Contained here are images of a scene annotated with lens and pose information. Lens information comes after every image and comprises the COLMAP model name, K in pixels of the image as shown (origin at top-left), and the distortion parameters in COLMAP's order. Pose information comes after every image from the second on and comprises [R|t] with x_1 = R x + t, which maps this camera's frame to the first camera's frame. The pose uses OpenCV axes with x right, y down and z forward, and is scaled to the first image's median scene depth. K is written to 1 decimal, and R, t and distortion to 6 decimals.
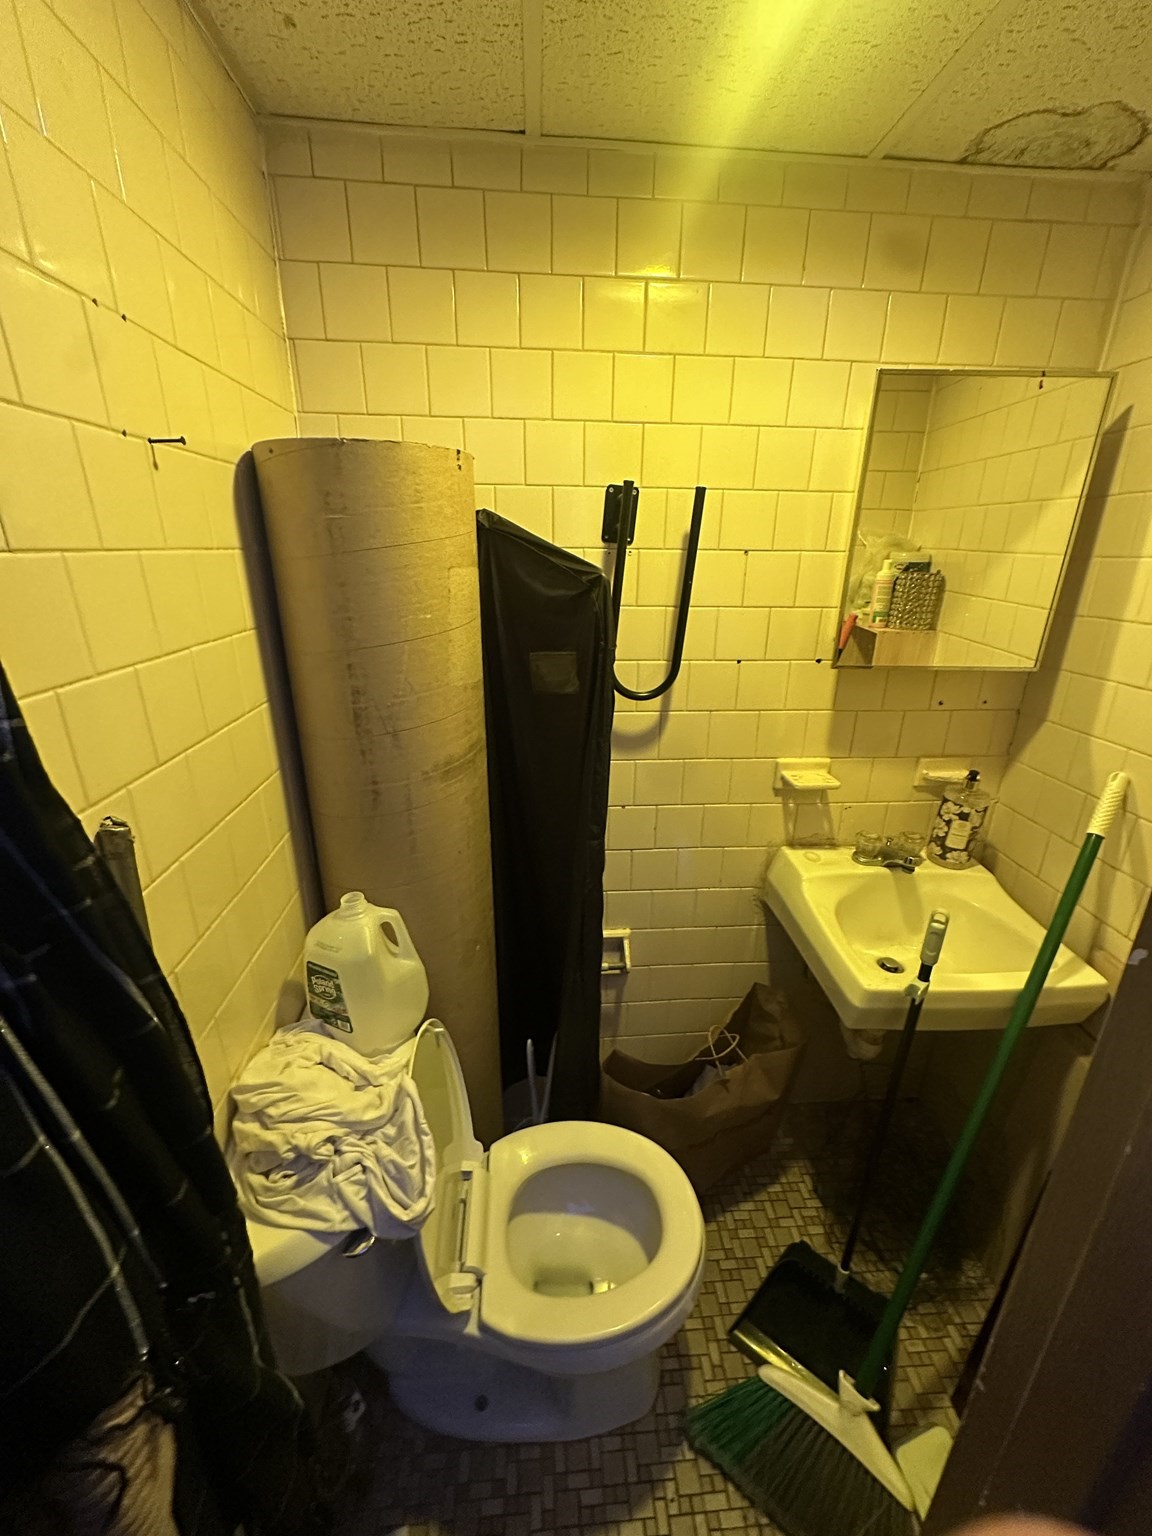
lens RADIAL K [[613.1, 0, 577.3], [0, 613.1, 769.3], [0, 0, 1]] dist [-0.002220, 0.000287]
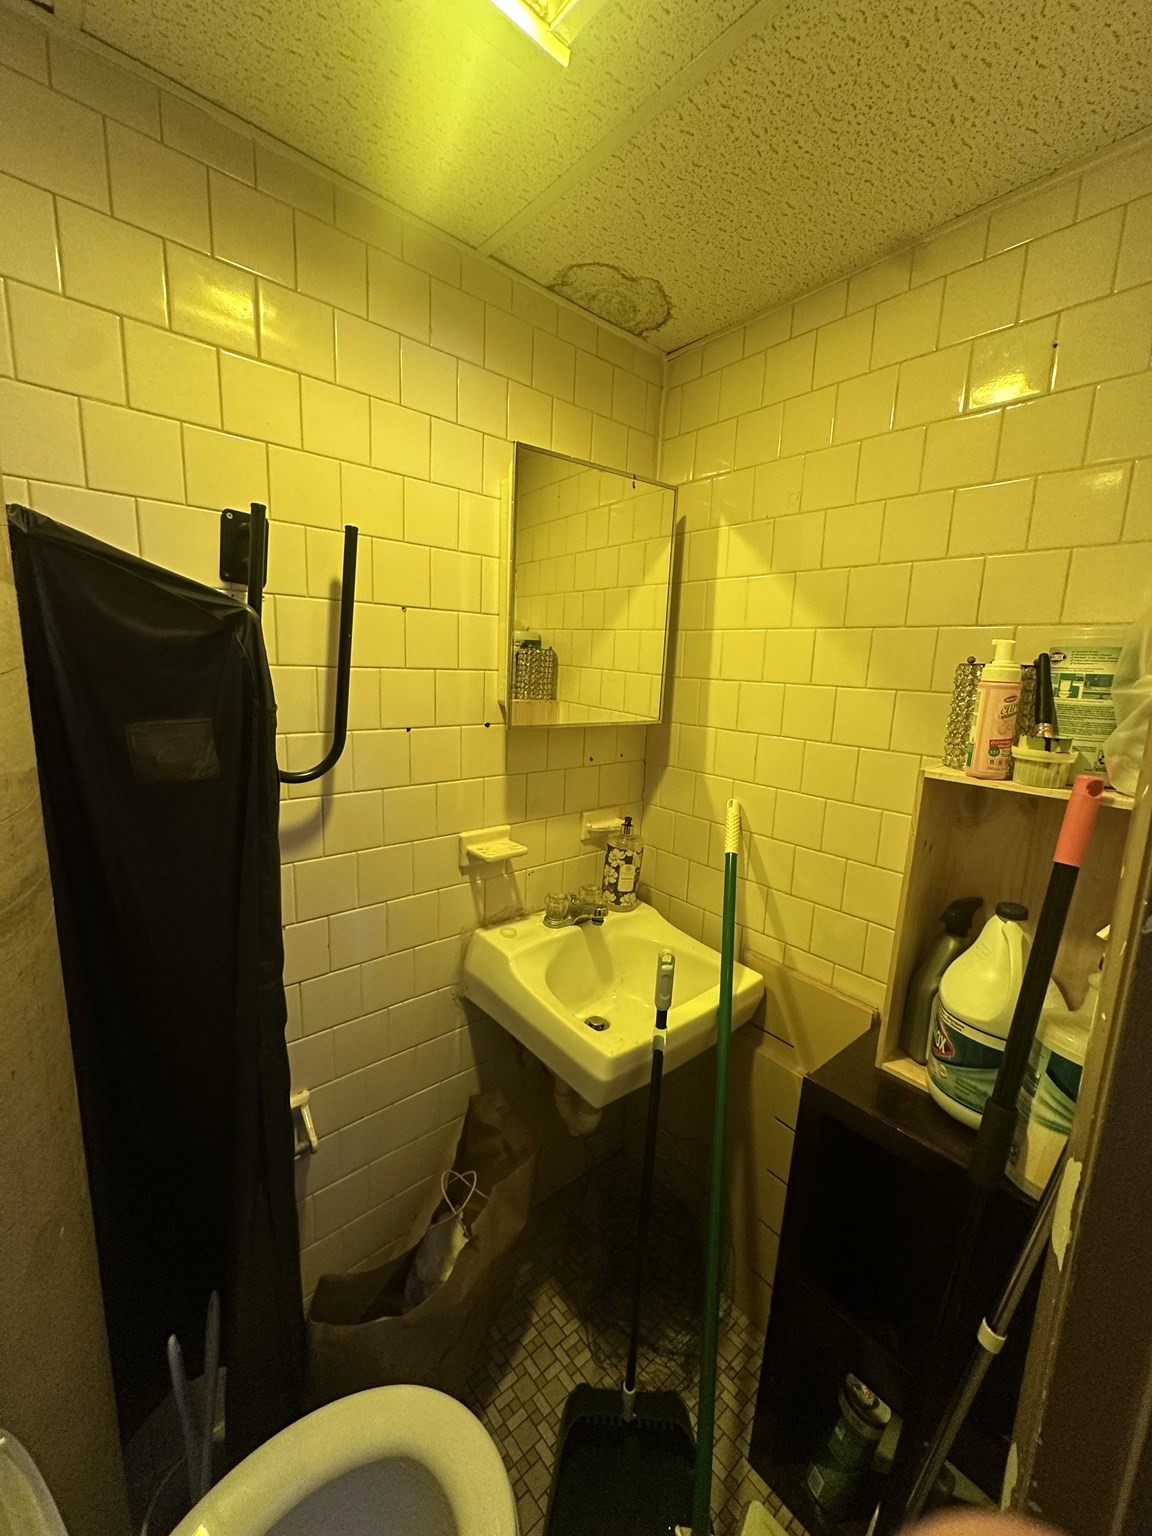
lens RADIAL K [[613.1, 0, 577.3], [0, 613.1, 769.3], [0, 0, 1]] dist [-0.002220, 0.000287]
pose [[0.796831, -0.086725, 0.597946, -0.071135], [0.174546, 0.980491, -0.090394, 0.002012], [-0.578442, 0.176397, 0.796423, 0.162276]]
